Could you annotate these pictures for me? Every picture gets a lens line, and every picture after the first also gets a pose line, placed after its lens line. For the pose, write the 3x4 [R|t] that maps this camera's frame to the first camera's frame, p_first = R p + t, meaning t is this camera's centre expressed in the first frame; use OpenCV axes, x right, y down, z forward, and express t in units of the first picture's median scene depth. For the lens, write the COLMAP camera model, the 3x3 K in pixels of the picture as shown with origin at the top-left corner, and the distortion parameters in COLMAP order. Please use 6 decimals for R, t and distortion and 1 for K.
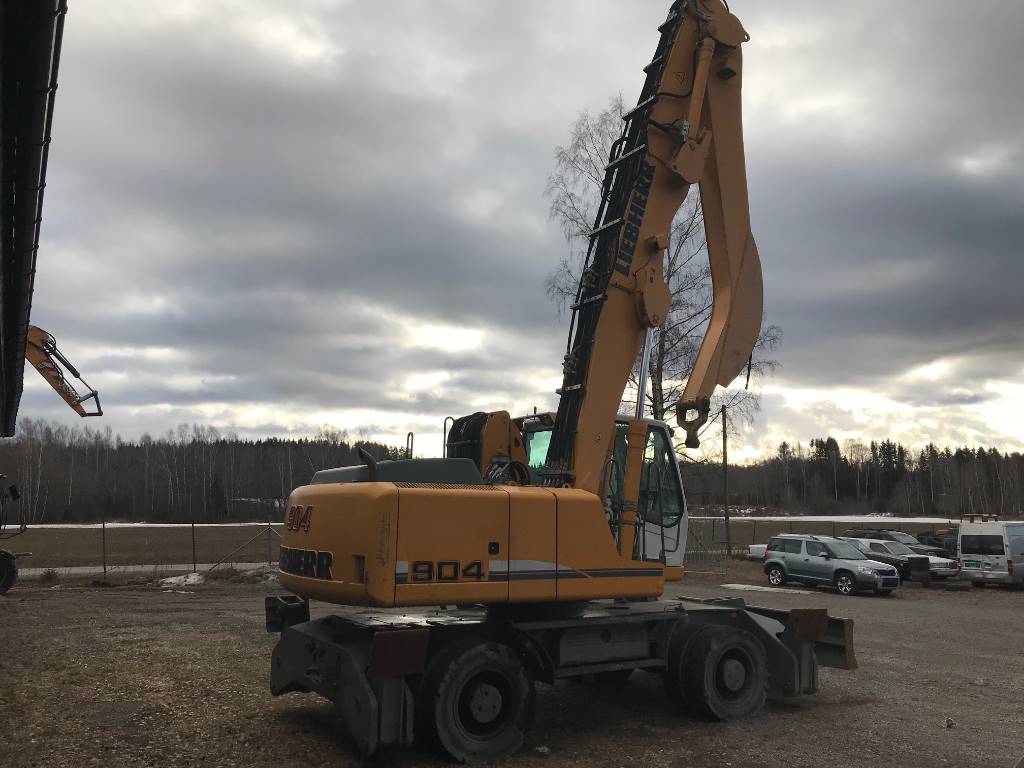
lens RADIAL K [[846.0, 0, 512.0], [0, 846.0, 384.0], [0, 0, 1]] dist [0.012110, -0.008149]
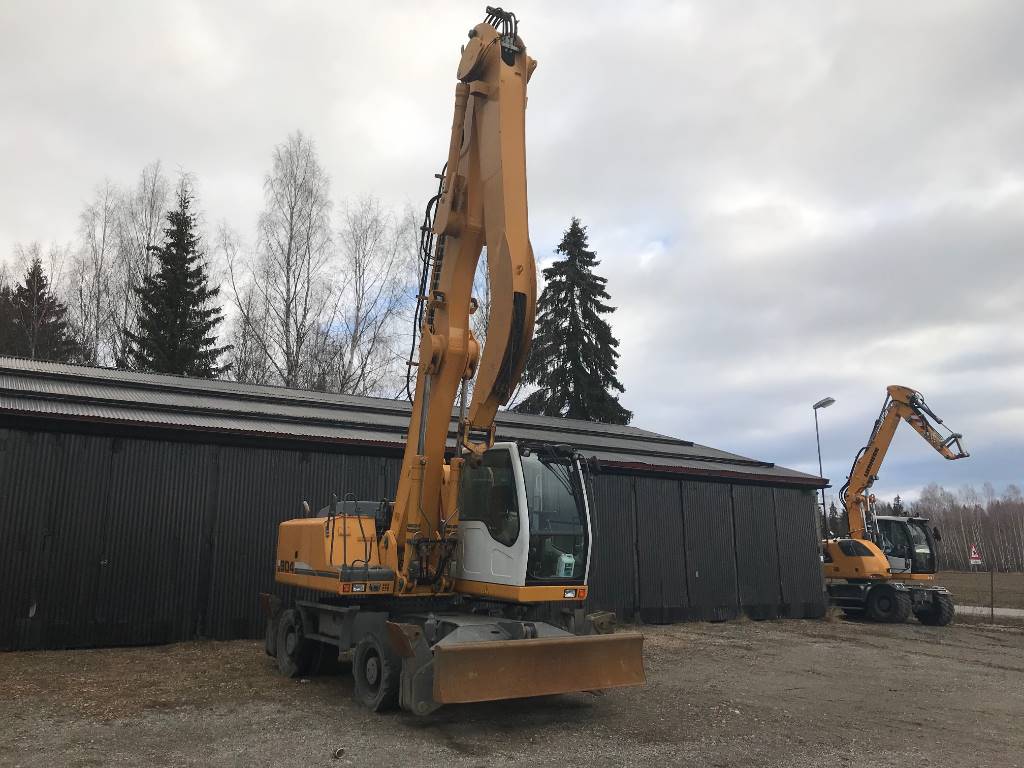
lens RADIAL K [[840.9, 0, 513.7], [0, 840.9, 411.8], [0, 0, 1]] dist [0.092667, -0.000574]
pose [[0.020687, -0.164040, -0.986237, 1.309970], [0.137759, 0.977506, -0.159698, 0.185653], [0.990250, -0.132560, 0.042819, 1.056342]]
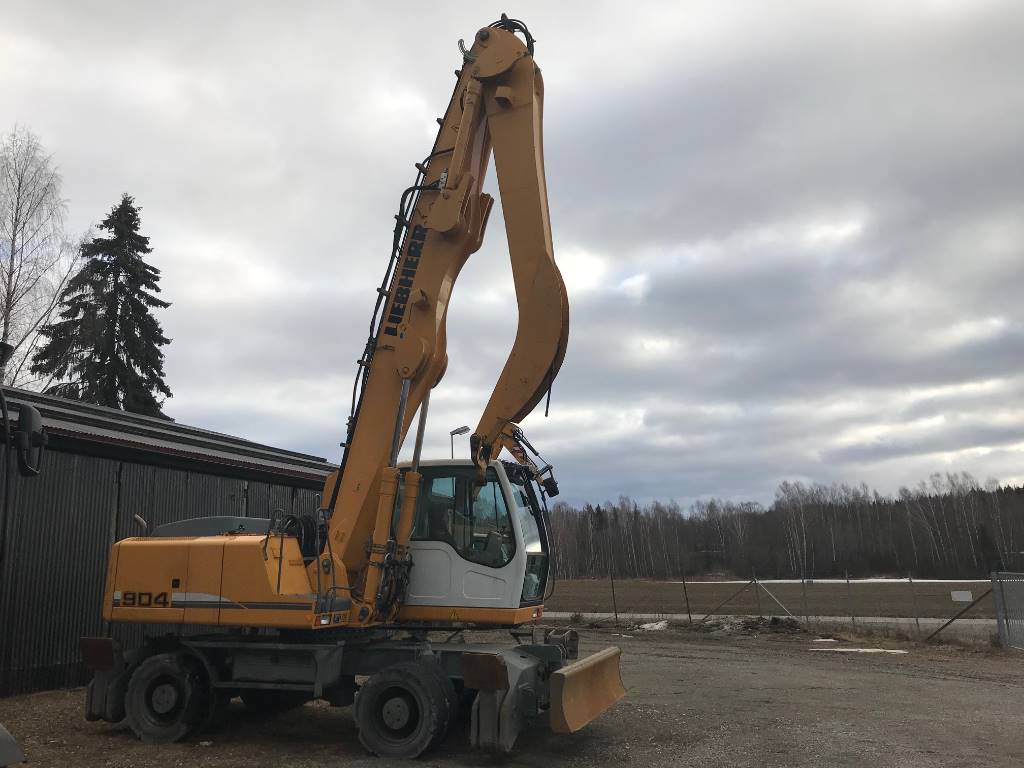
lens RADIAL K [[855.9, 0, 512.0], [0, 855.9, 384.0], [0, 0, 1]] dist [0.018736, 0.000362]
pose [[0.631657, -0.174307, -0.755399, 1.060944], [0.127287, 0.984491, -0.120733, 0.086329], [0.764727, -0.019891, 0.644047, 0.401416]]
